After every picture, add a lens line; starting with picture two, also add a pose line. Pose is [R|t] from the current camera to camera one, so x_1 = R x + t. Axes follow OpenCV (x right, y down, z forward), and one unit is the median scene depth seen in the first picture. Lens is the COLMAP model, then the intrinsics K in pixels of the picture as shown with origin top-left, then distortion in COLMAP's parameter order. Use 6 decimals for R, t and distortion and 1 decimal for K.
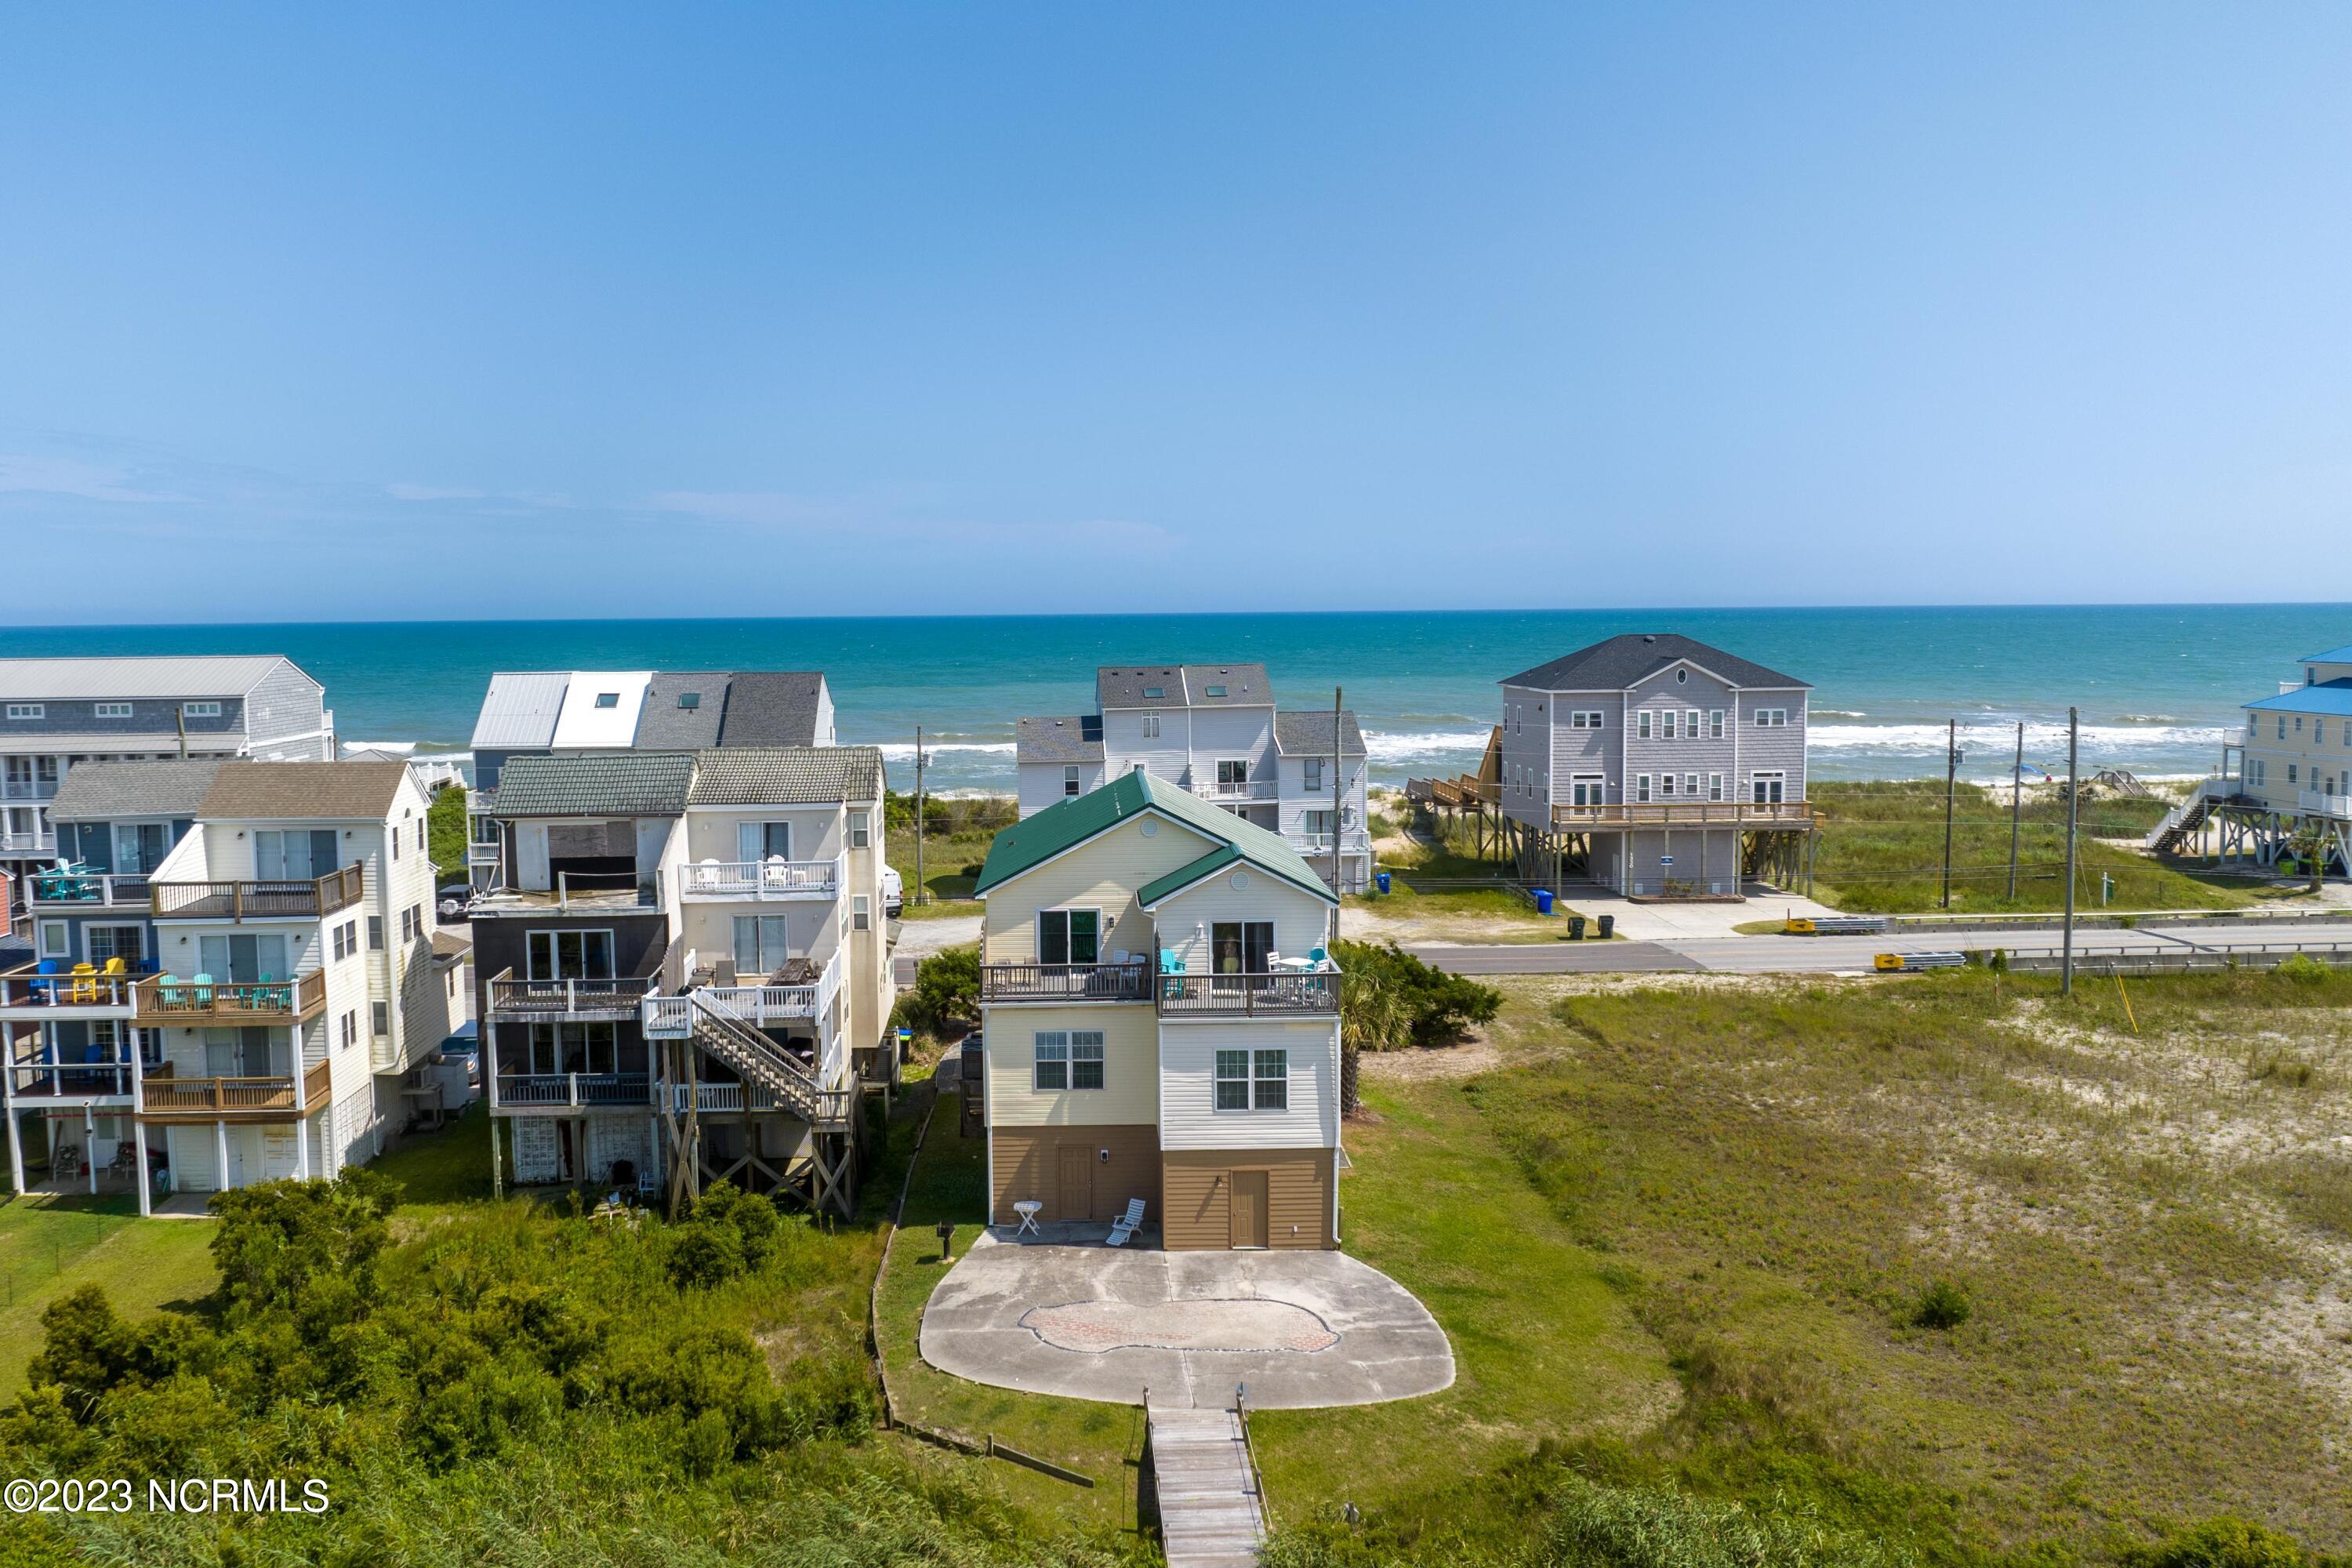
lens RADIAL K [[1969.8, 0, 1098.6], [0, 1969.8, 781.8], [0, 0, 1]] dist [-0.011858, -0.011706]
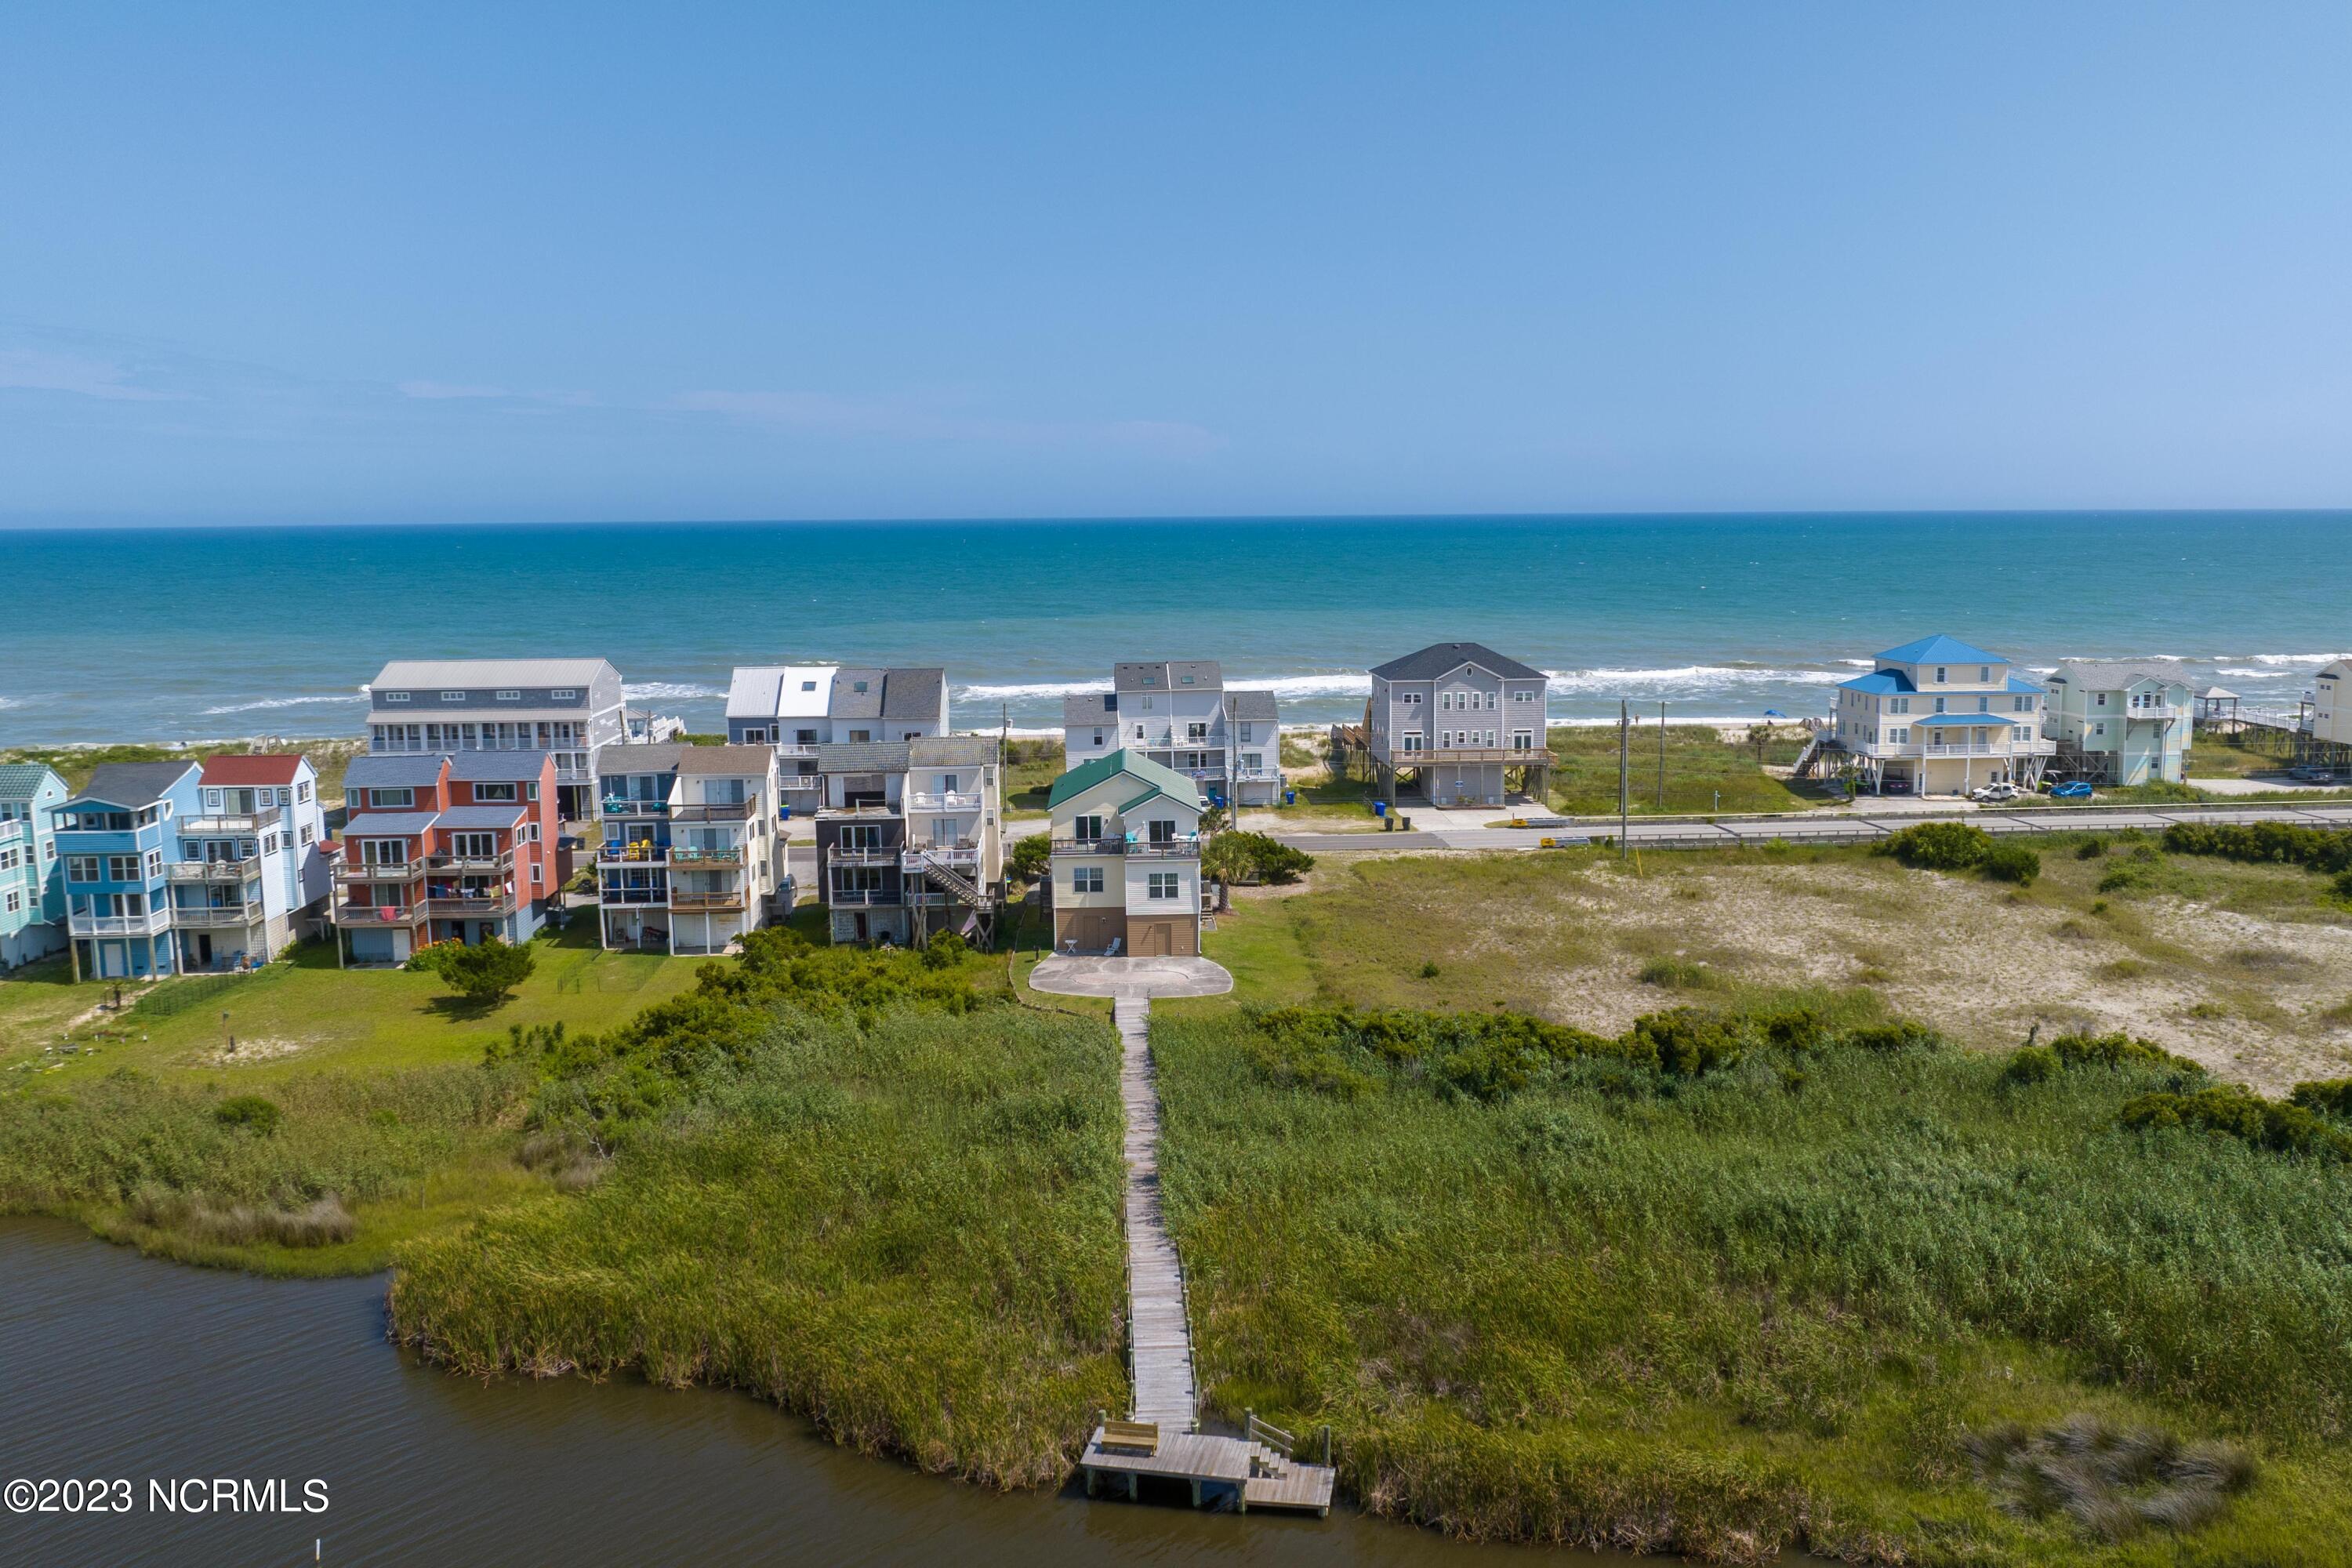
lens RADIAL K [[1965.1, 0, 1225.7], [0, 1965.1, 791.4], [0, 0, 1]] dist [-0.002316, -0.011859]
pose [[0.999145, -0.003346, 0.041218, 0.050188], [0.001118, 0.998543, 0.053951, -0.086037], [-0.041339, -0.053859, 0.997692, -1.281576]]
